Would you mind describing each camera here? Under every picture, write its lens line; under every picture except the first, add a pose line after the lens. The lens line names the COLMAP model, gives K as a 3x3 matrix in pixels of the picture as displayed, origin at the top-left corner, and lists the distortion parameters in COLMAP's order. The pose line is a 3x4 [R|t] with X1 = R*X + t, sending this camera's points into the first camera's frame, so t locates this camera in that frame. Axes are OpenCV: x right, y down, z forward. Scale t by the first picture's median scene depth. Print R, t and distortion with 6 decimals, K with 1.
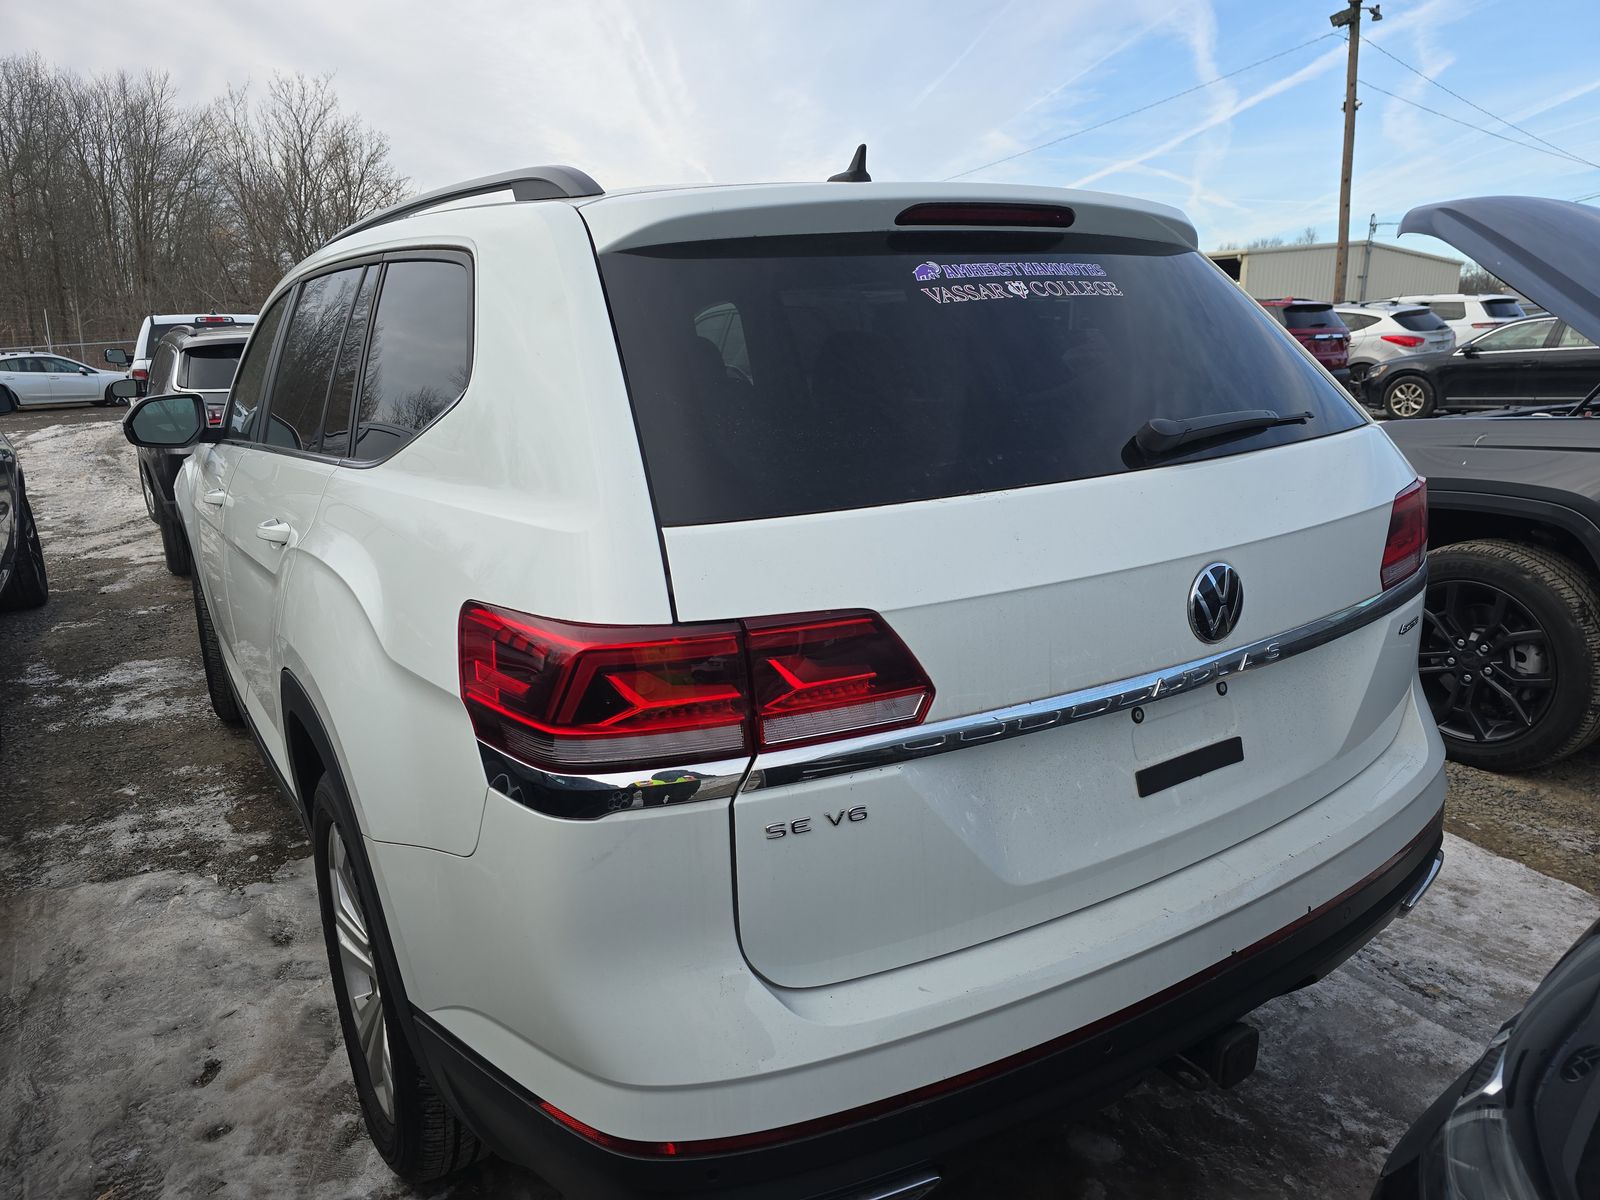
lens RADIAL K [[1069.0, 0, 800.0], [0, 1069.0, 600.0], [0, 0, 1]] dist [0.051006, -0.038463]
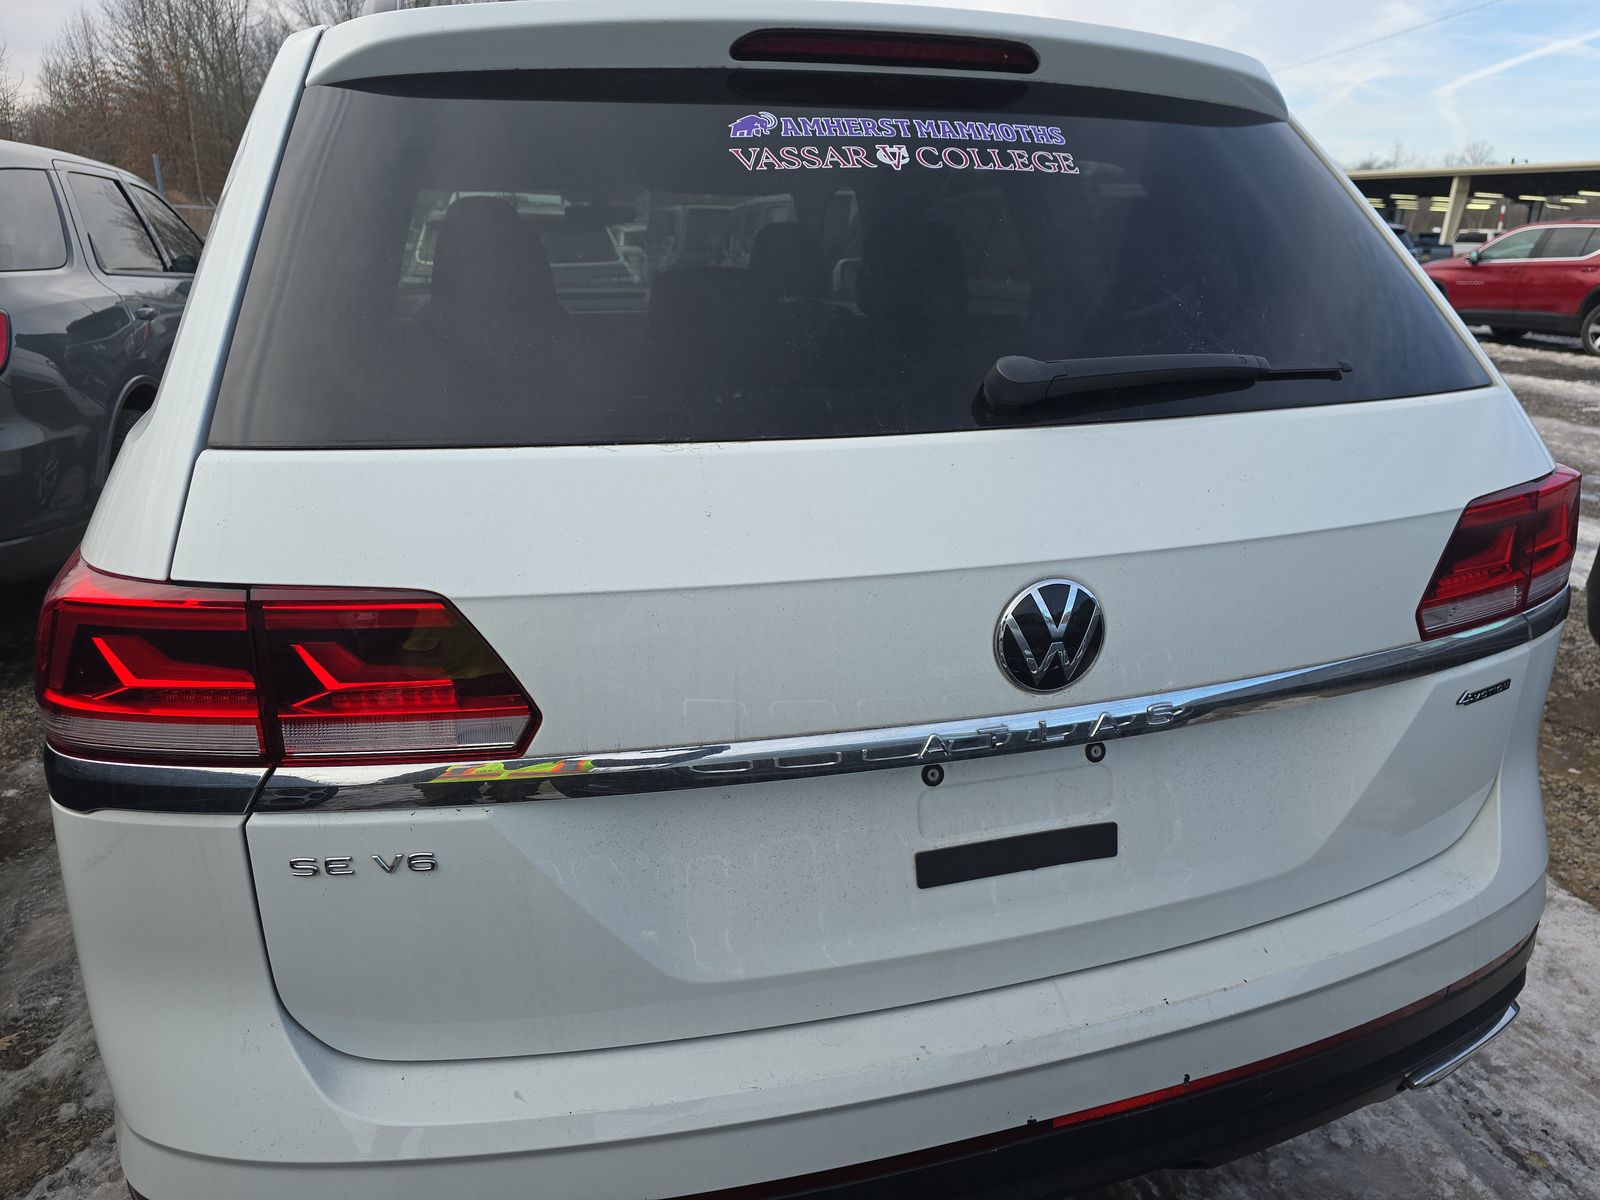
lens RADIAL K [[1084.6, 0, 807.2], [0, 1084.6, 596.9], [0, 0, 1]] dist [0.033179, -0.022879]
pose [[0.961278, 0.130262, -0.242850, 0.370879], [-0.108750, 0.989023, 0.100033, -0.068689], [0.253215, -0.069750, 0.964892, 0.276922]]
